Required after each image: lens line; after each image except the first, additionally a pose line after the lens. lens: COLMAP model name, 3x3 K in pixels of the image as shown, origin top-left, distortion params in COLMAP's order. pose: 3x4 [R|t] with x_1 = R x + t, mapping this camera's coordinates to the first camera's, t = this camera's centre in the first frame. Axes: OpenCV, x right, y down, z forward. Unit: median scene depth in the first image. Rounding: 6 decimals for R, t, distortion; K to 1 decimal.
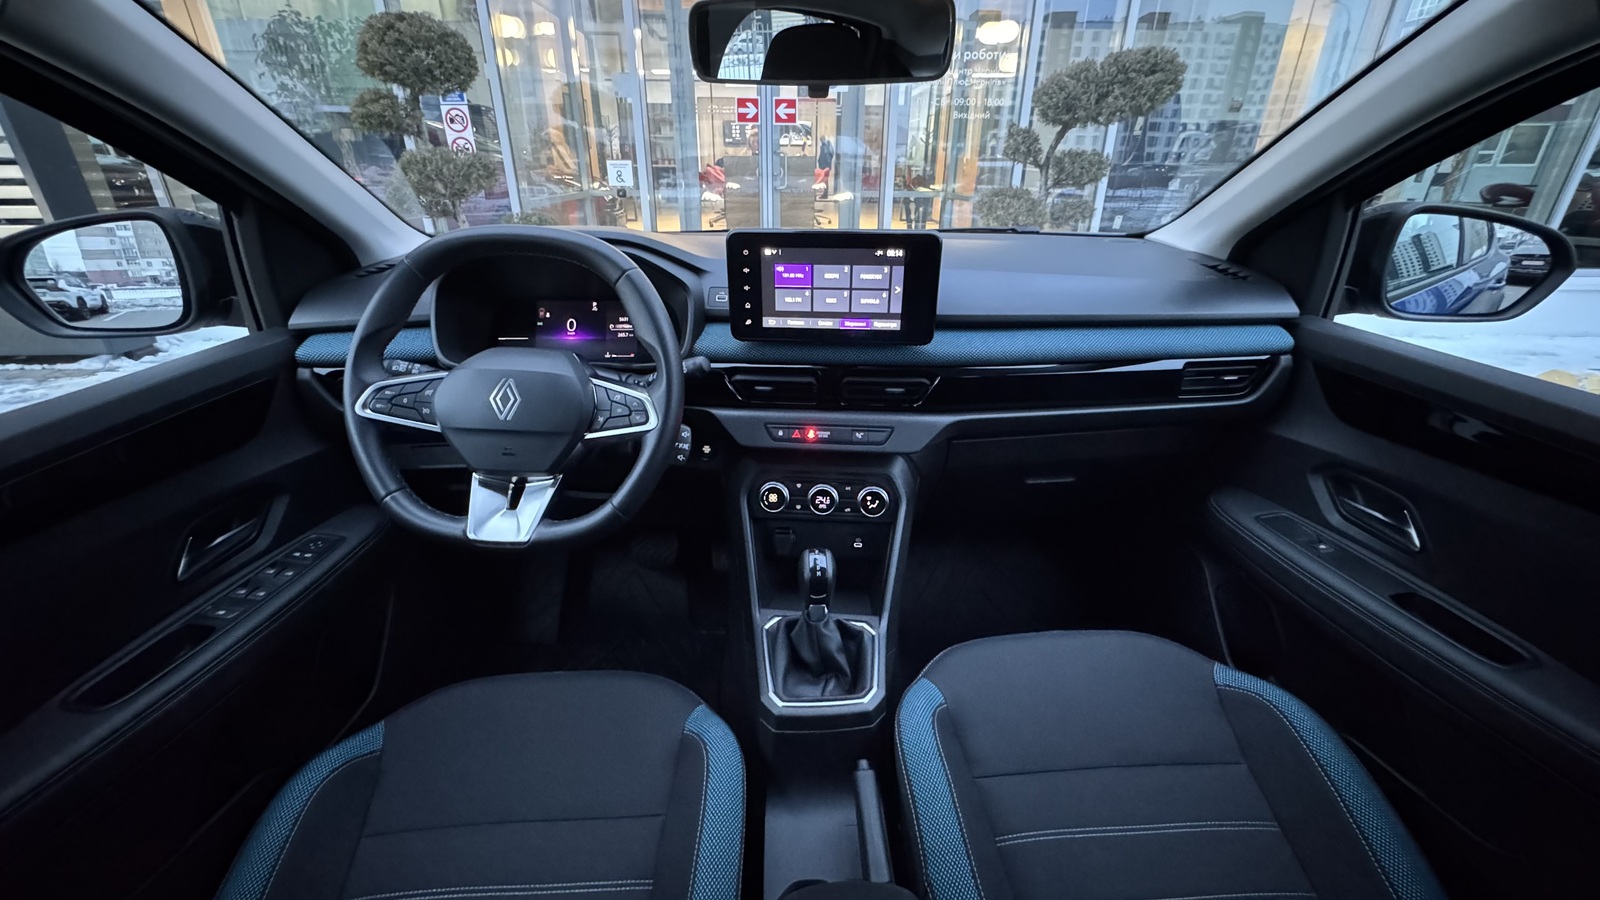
lens RADIAL K [[623.2, 0, 803.4], [0, 623.2, 444.0], [0, 0, 1]] dist [-0.001117, -0.000687]
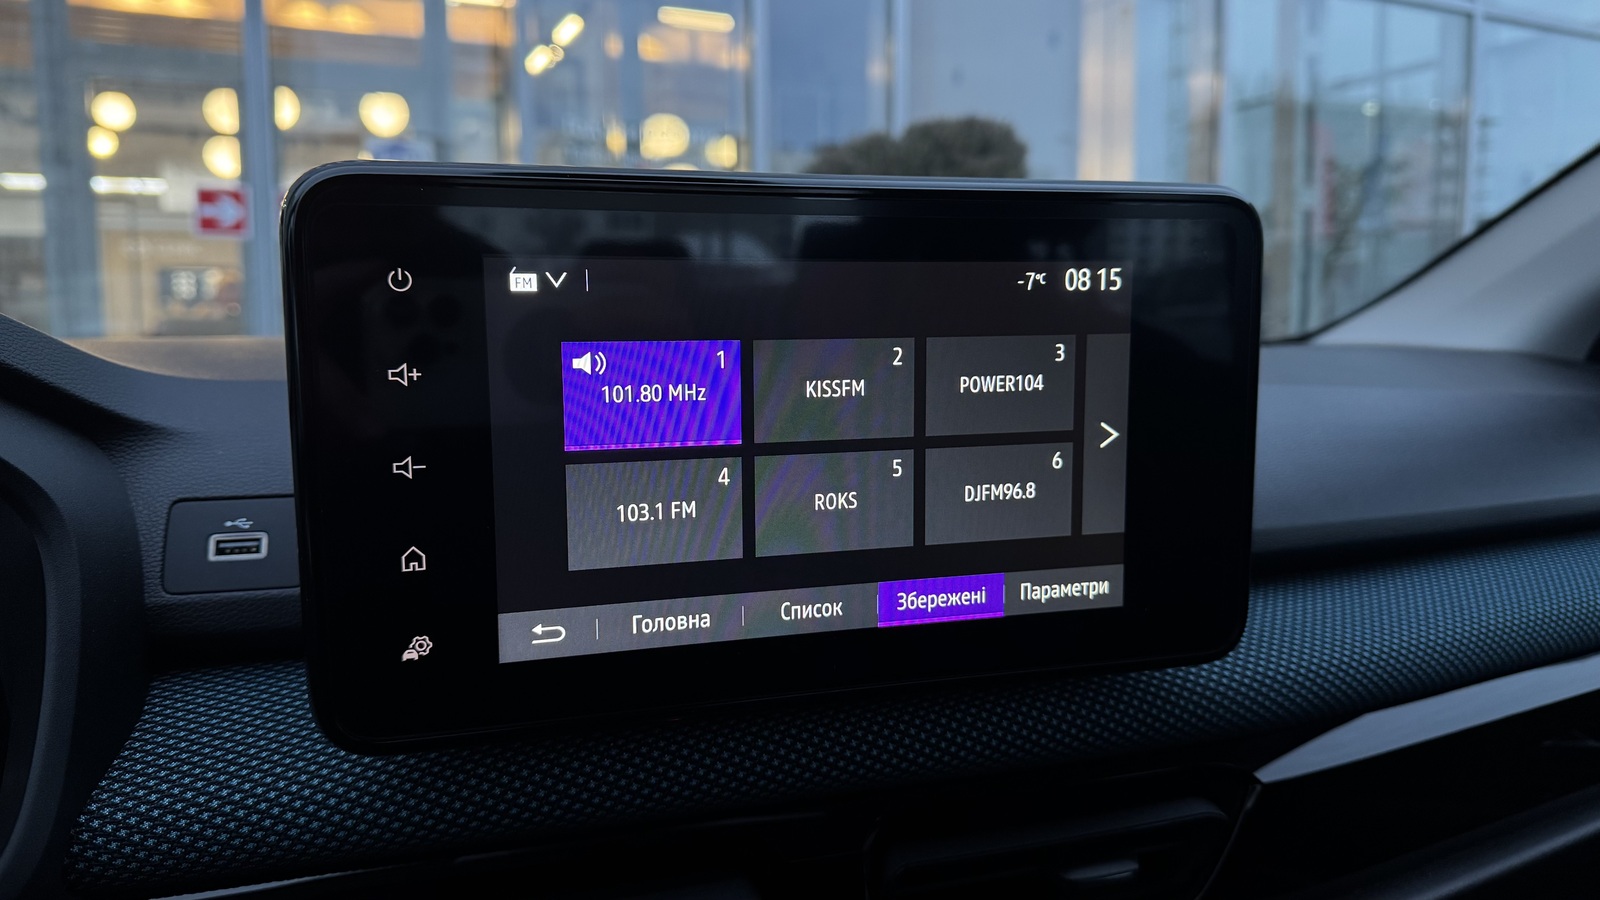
lens RADIAL K [[1120.7, 0, 799.7], [0, 1120.7, 457.6], [0, 0, 1]] dist [0.027874, -0.030462]
pose [[0.922043, -0.052987, 0.383444, -0.110433], [0.171318, 0.944148, -0.281488, -0.137353], [-0.347113, 0.325235, 0.879622, 0.654573]]
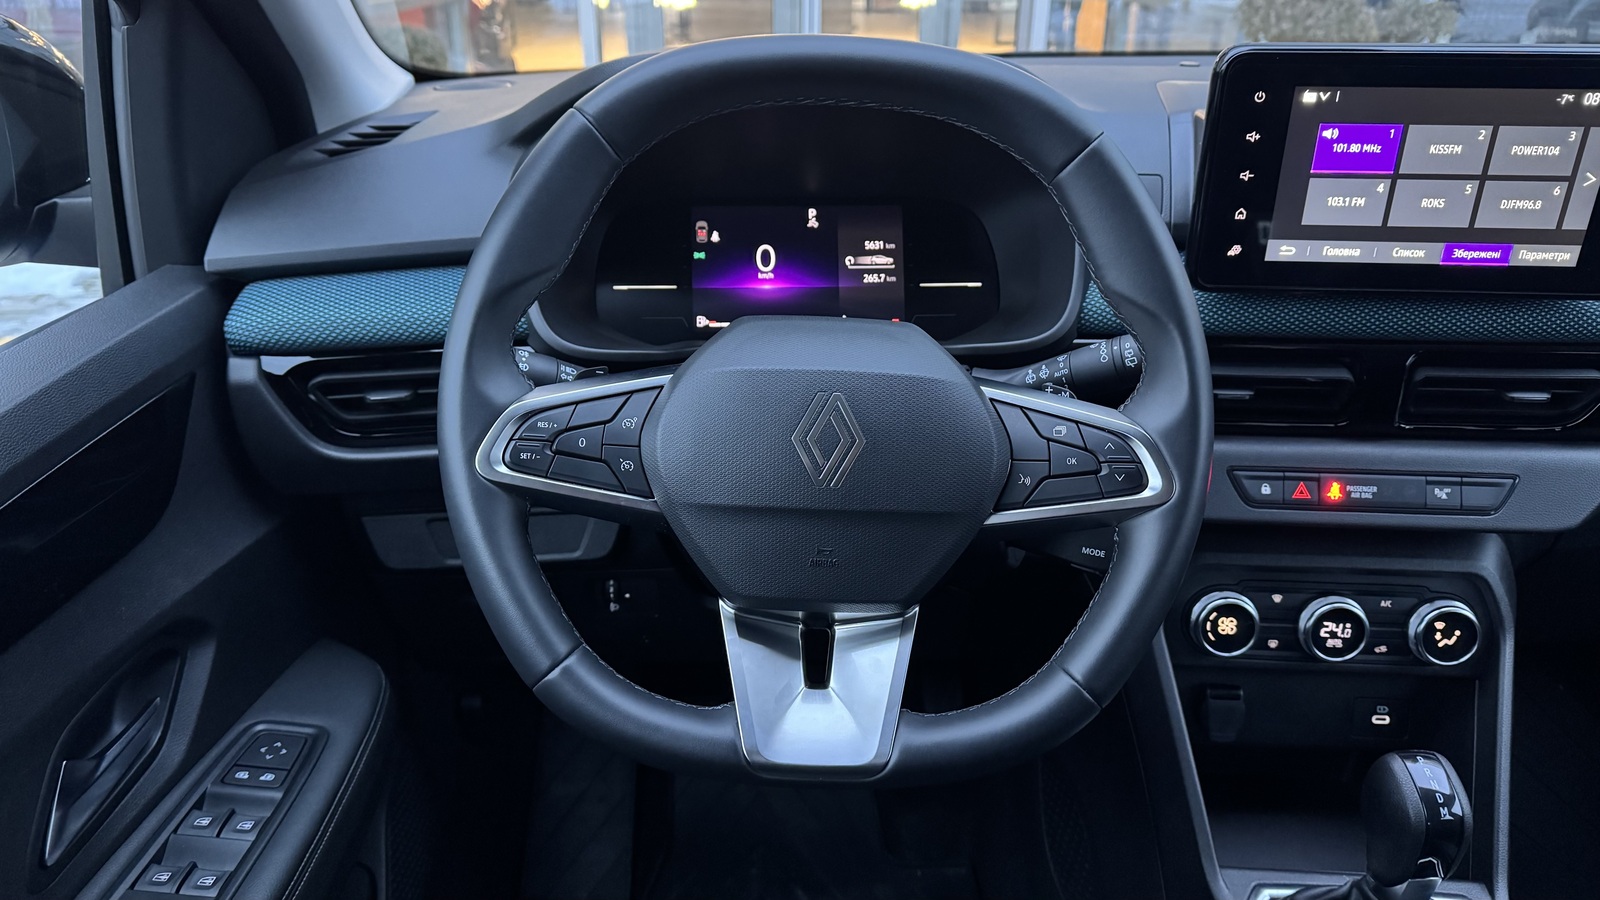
lens RADIAL K [[1120.7, 0, 807.6], [0, 1120.7, 456.9], [0, 0, 1]] dist [0.027874, -0.030462]
pose [[0.999738, -0.009462, 0.020861, -0.424318], [0.009398, 0.999951, 0.003154, -0.051196], [-0.020890, -0.002958, 0.999777, 0.183270]]
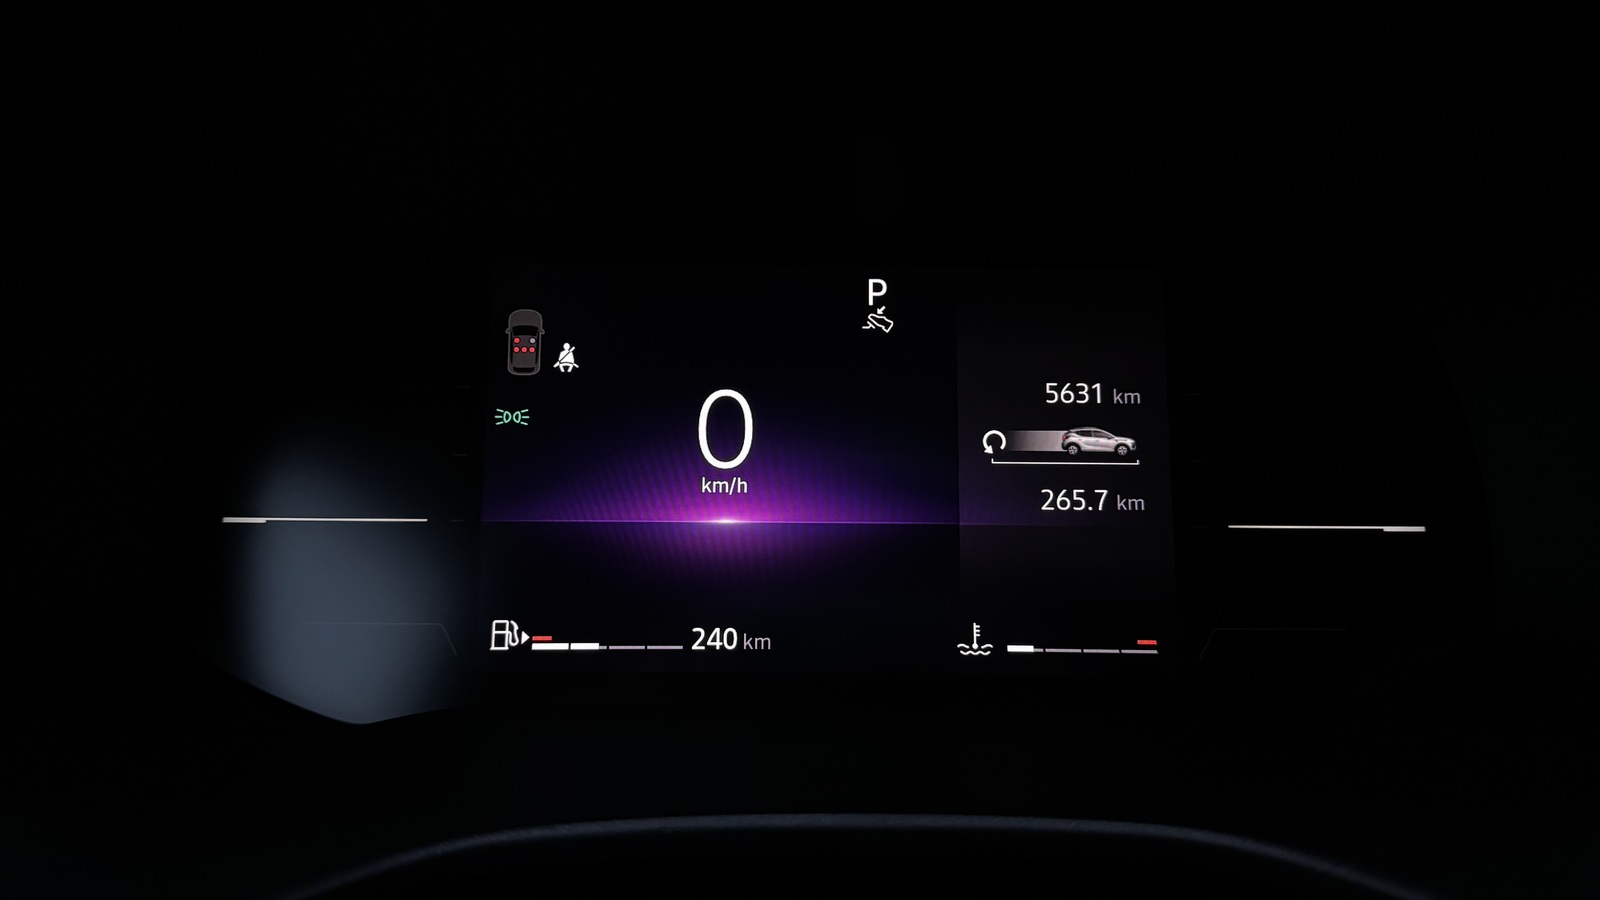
lens RADIAL K [[1120.7, 0, 795.3], [0, 1120.7, 449.7], [0, 0, 1]] dist [0.027874, -0.030462]
pose [[0.999777, 0.014154, -0.015672, -0.414787], [-0.015488, 0.995950, -0.088570, -0.192130], [0.014355, 0.088793, 0.995947, 0.872635]]
